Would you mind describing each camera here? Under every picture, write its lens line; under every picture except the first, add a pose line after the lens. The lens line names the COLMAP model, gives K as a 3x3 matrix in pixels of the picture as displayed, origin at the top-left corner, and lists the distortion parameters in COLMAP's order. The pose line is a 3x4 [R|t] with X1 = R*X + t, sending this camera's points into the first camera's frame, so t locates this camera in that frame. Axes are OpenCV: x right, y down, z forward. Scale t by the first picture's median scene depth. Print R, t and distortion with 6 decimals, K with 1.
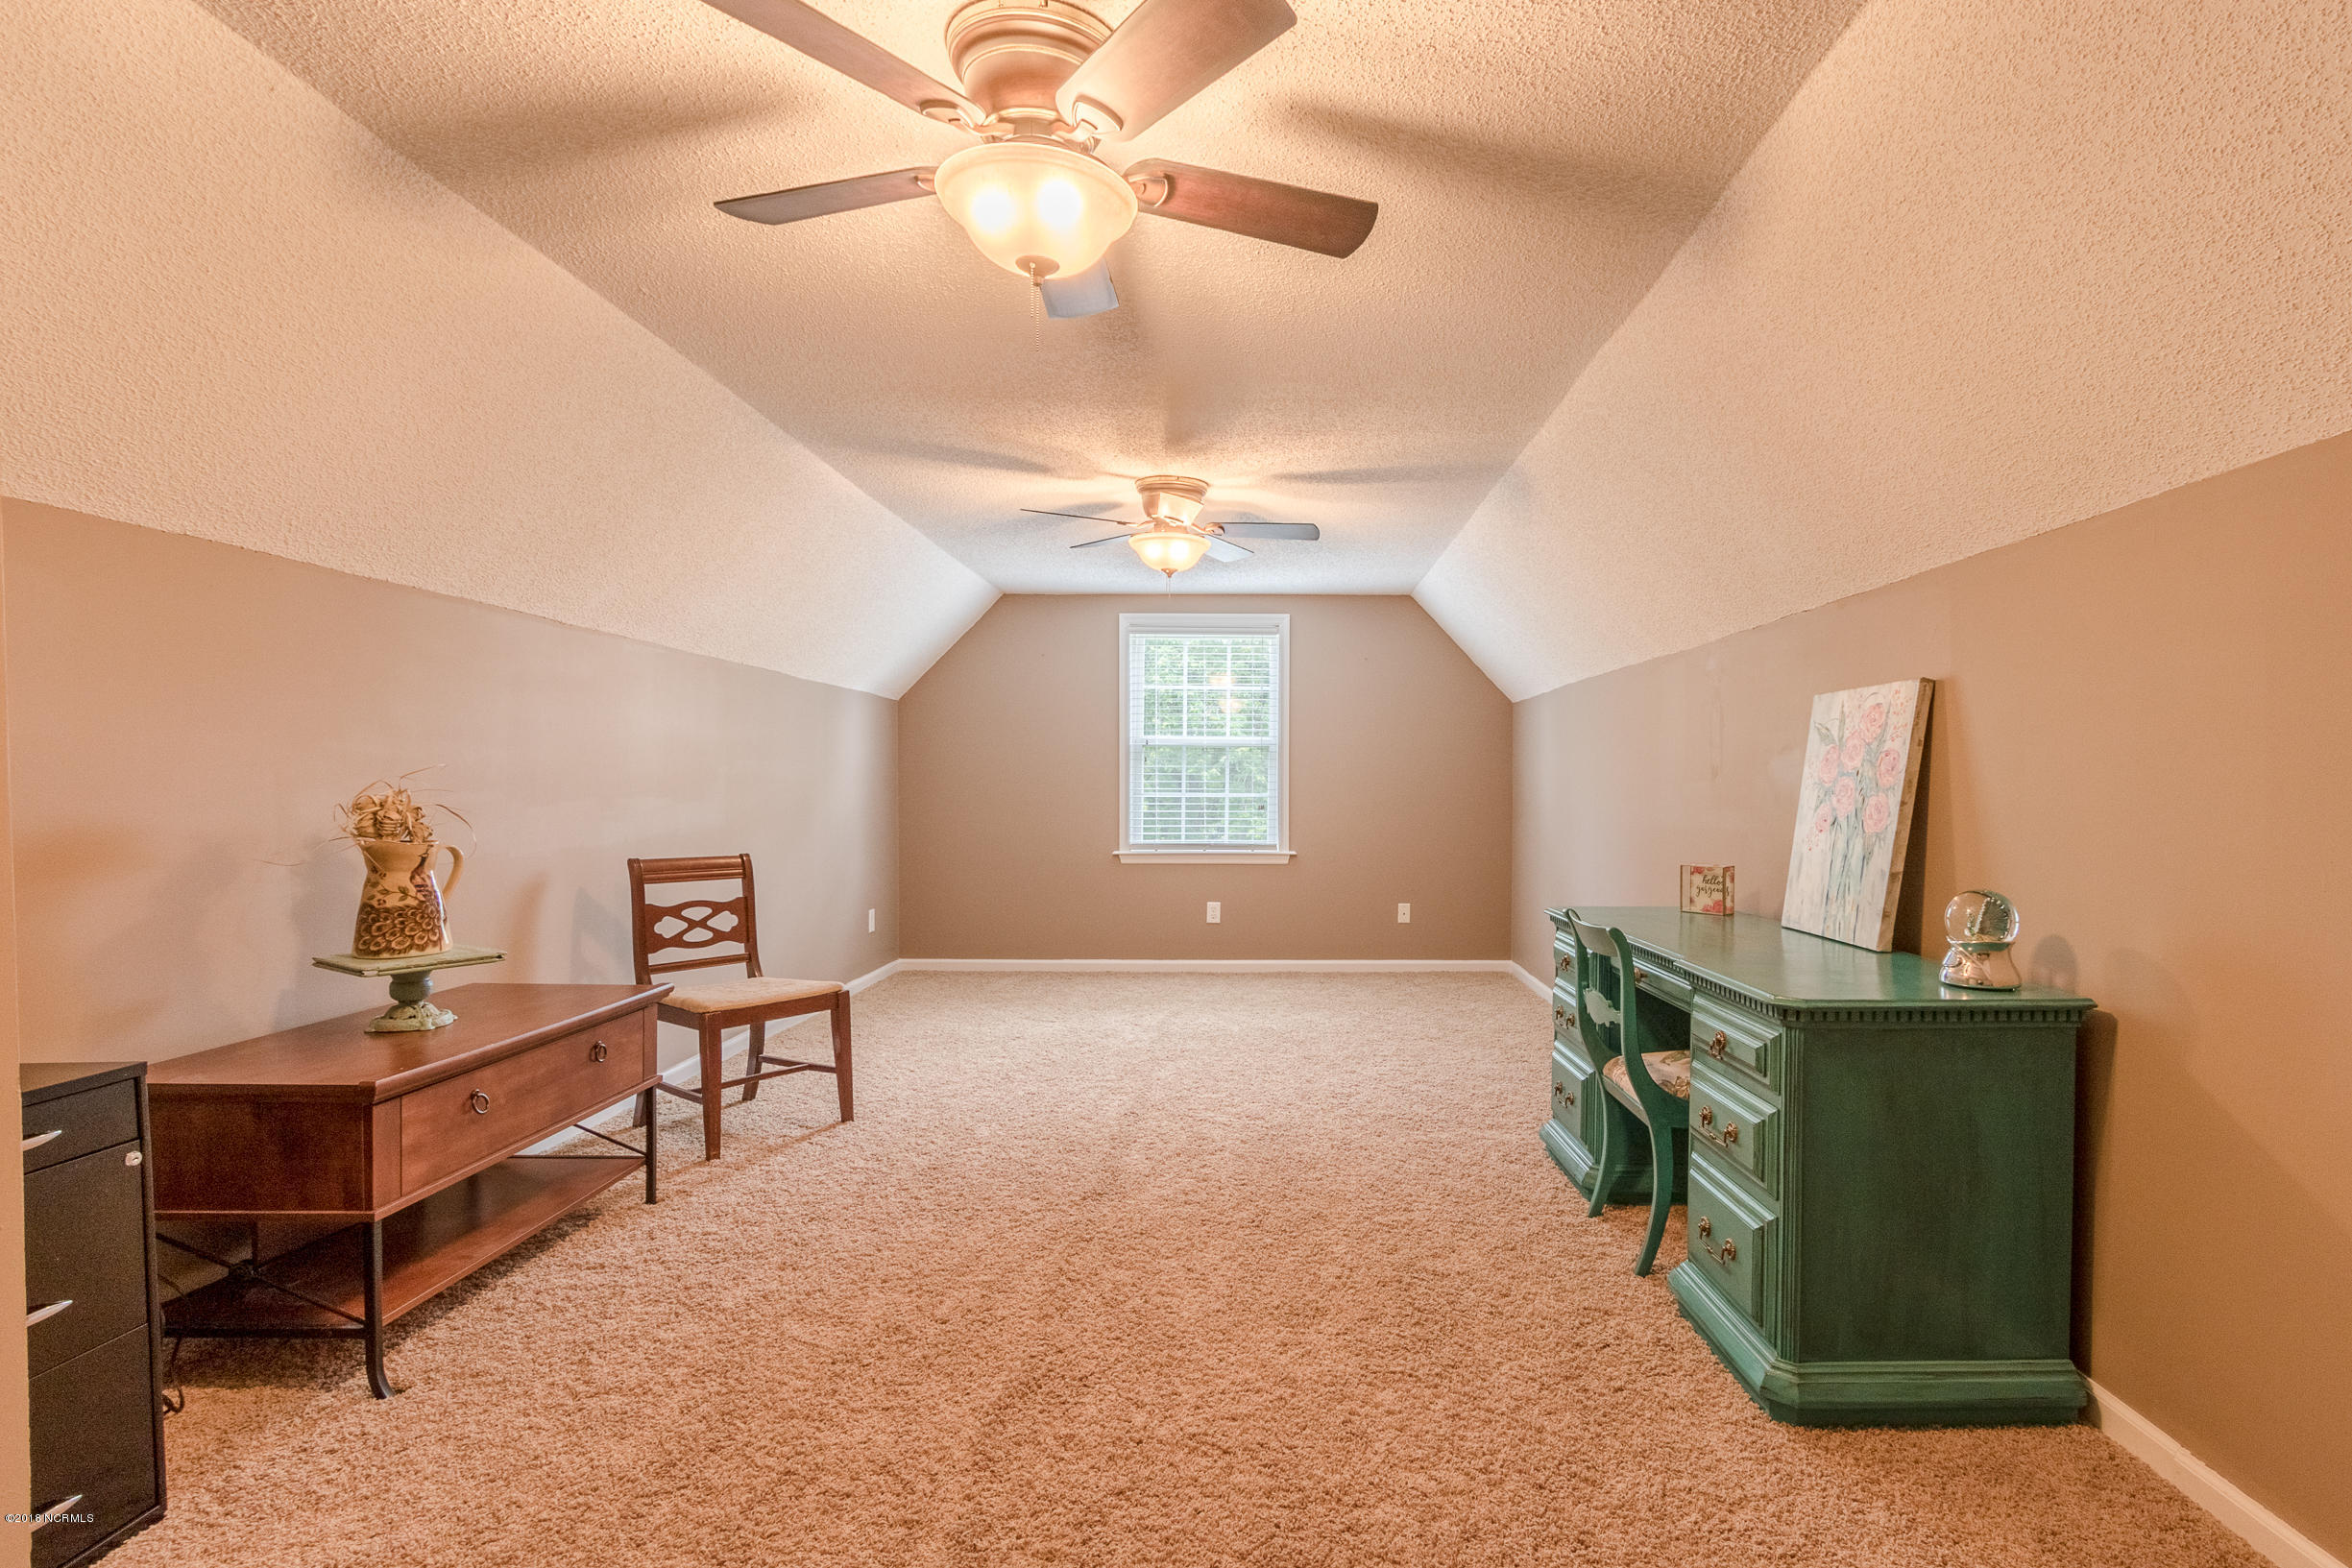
lens RADIAL K [[1122.5, 0, 1256.1], [0, 1122.5, 847.1], [0, 0, 1]] dist [0.003857, -0.000521]
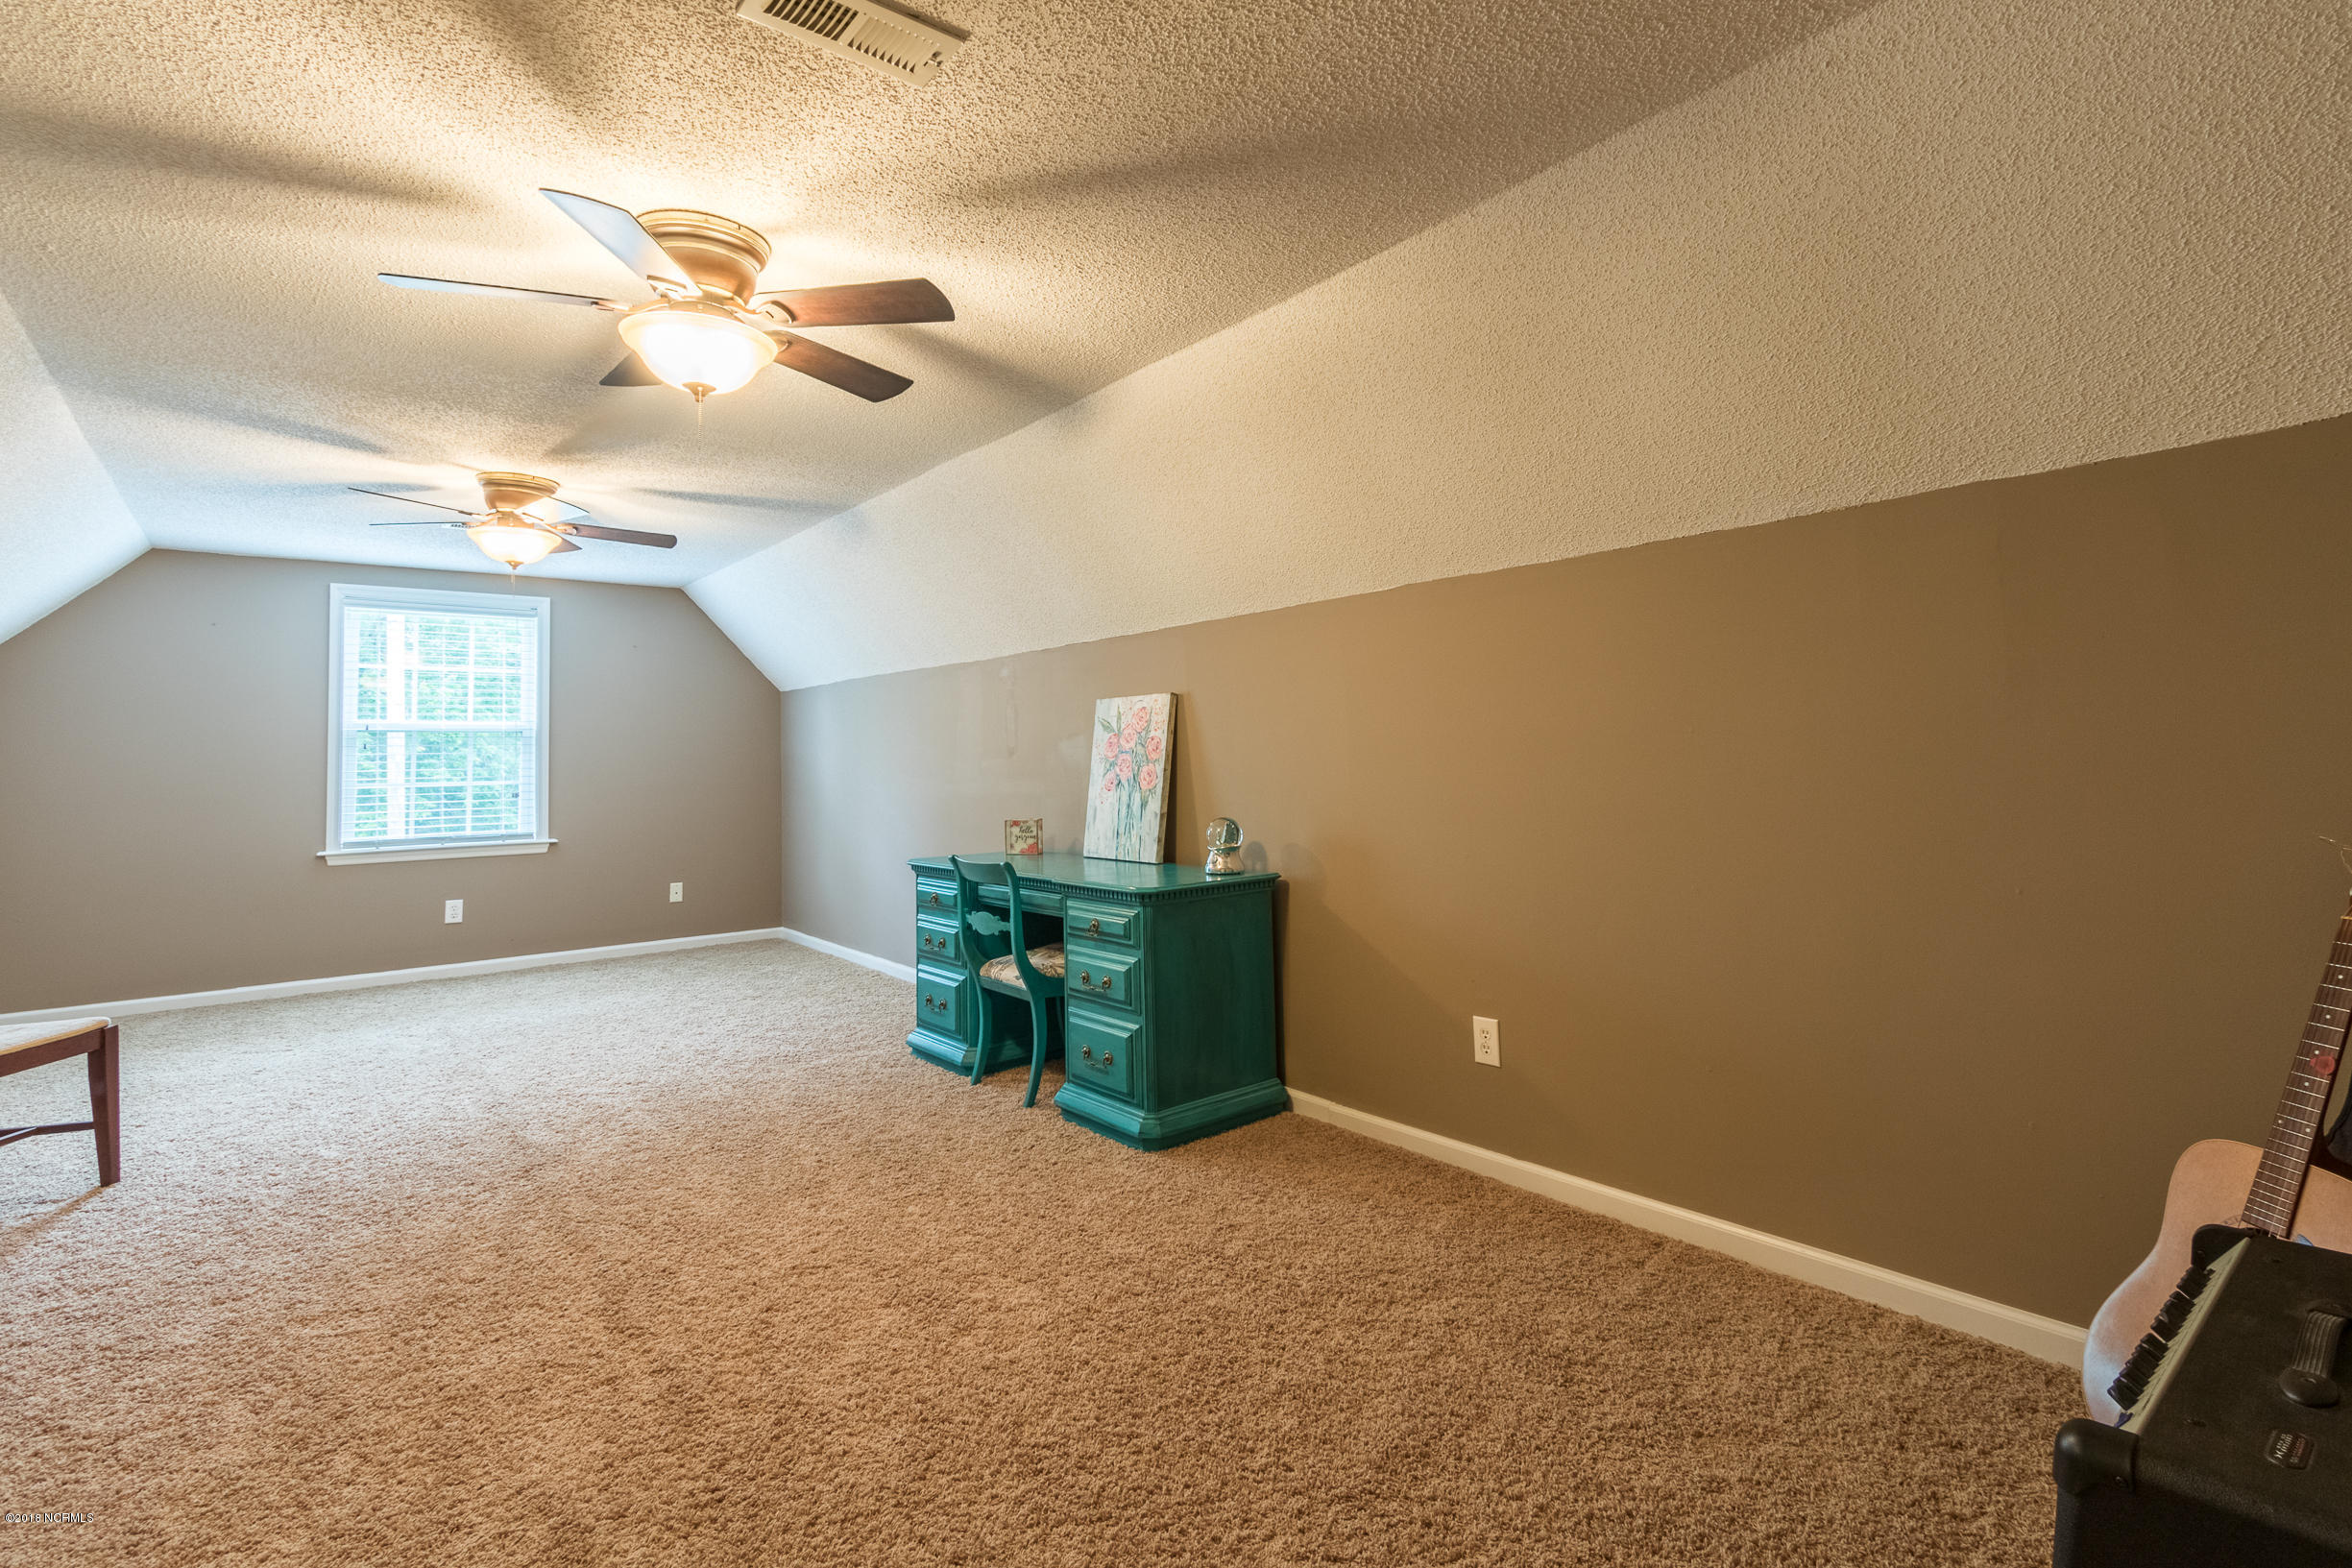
lens RADIAL K [[1122.5, 0, 1178.3], [0, 1122.5, 768.6], [0, 0, 1]] dist [0.003857, -0.000521]
pose [[0.781930, -0.025011, 0.622864, -0.375103], [0.056818, 0.997895, -0.031258, 0.009729], [-0.620772, 0.059831, 0.781705, -0.244764]]
